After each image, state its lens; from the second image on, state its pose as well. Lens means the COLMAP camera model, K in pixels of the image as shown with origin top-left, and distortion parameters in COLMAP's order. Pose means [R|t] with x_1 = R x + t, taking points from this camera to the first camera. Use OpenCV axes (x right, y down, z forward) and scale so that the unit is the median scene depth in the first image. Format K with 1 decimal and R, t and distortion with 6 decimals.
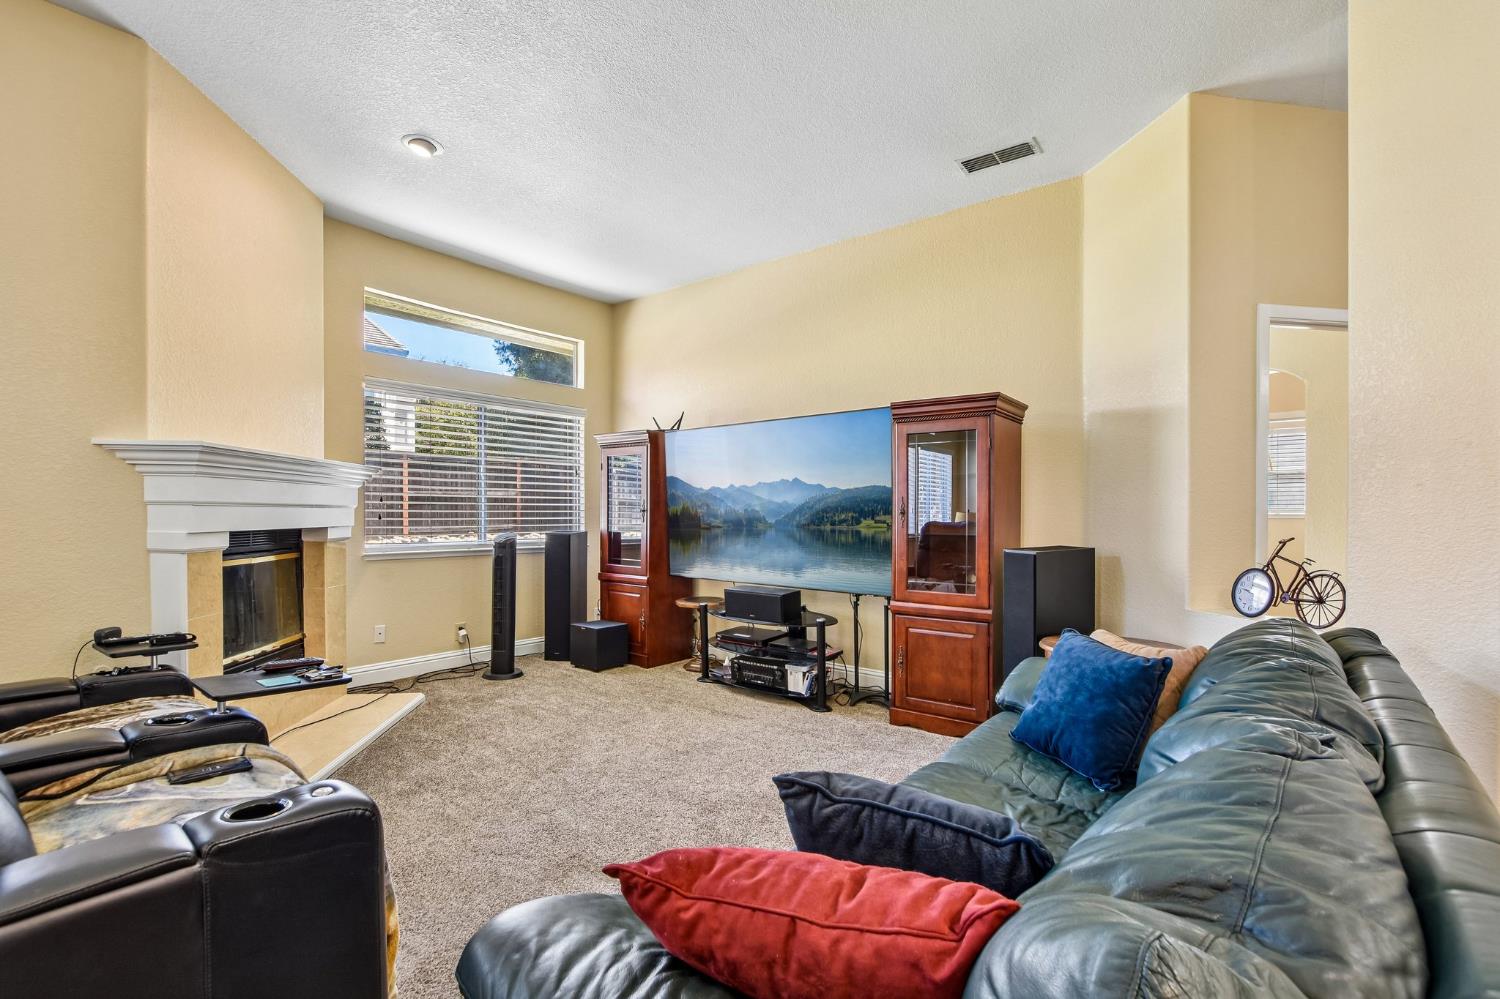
lens RADIAL K [[649.9, 0, 749.5], [0, 649.9, 510.9], [0, 0, 1]] dist [-0.003631, -0.000143]
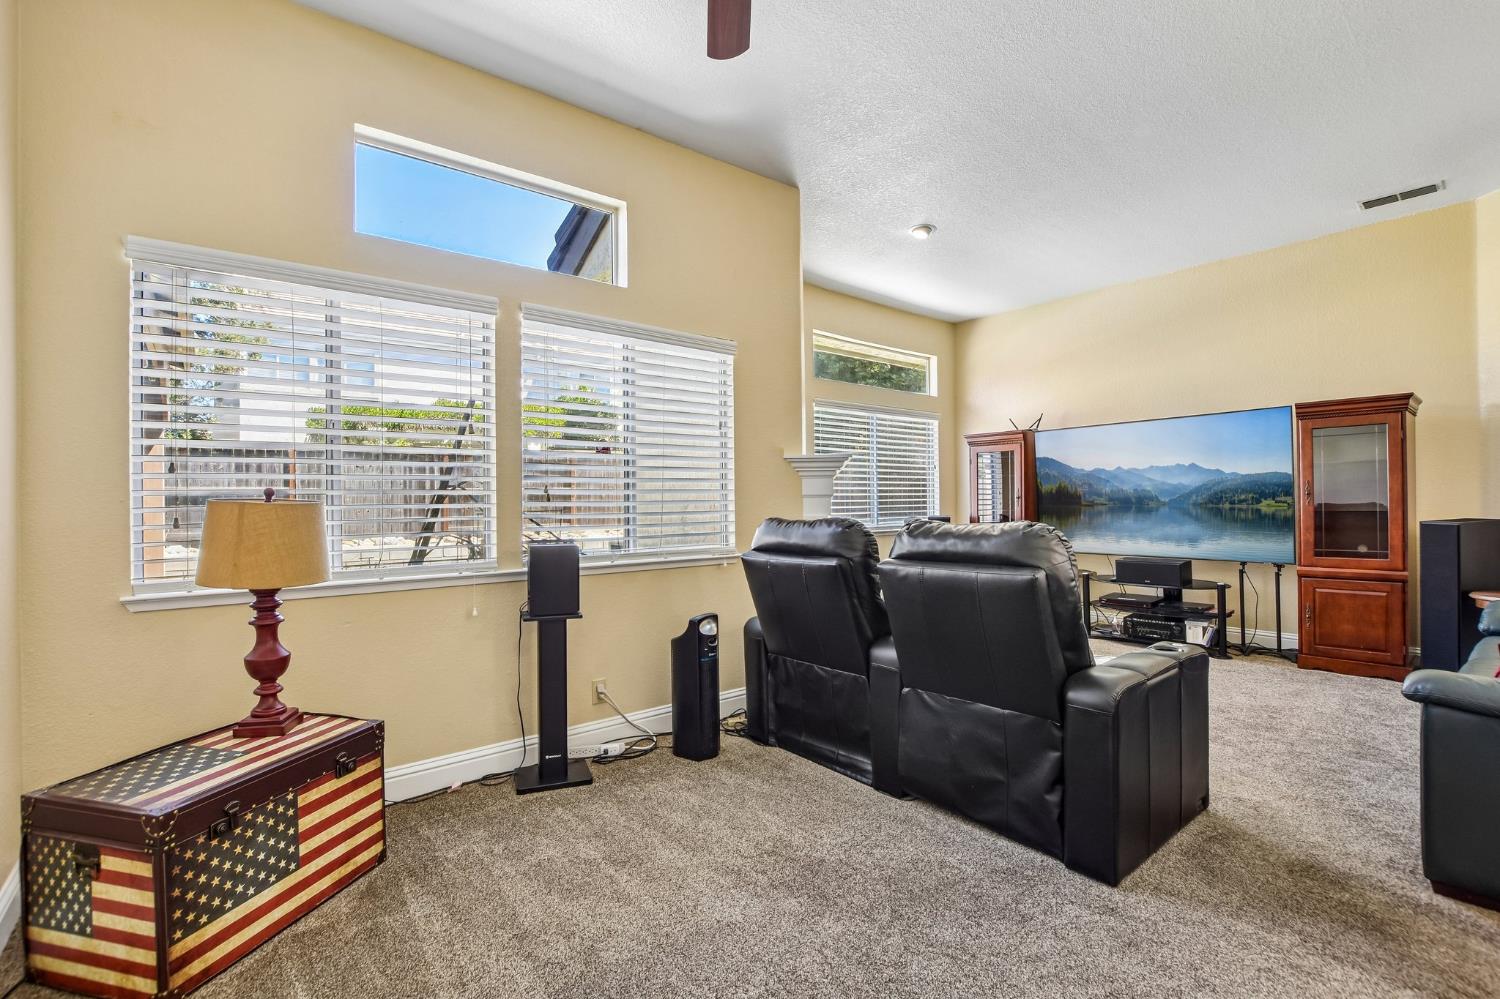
lens RADIAL K [[680.8, 0, 750.0], [0, 680.8, 499.5], [0, 0, 1]] dist [-0.001357, 0.000091]
pose [[0.985147, -0.018825, -0.170676, -0.550873], [0.018286, 0.999822, -0.004734, 0.001314], [0.170734, 0.001542, 0.985316, -0.411073]]
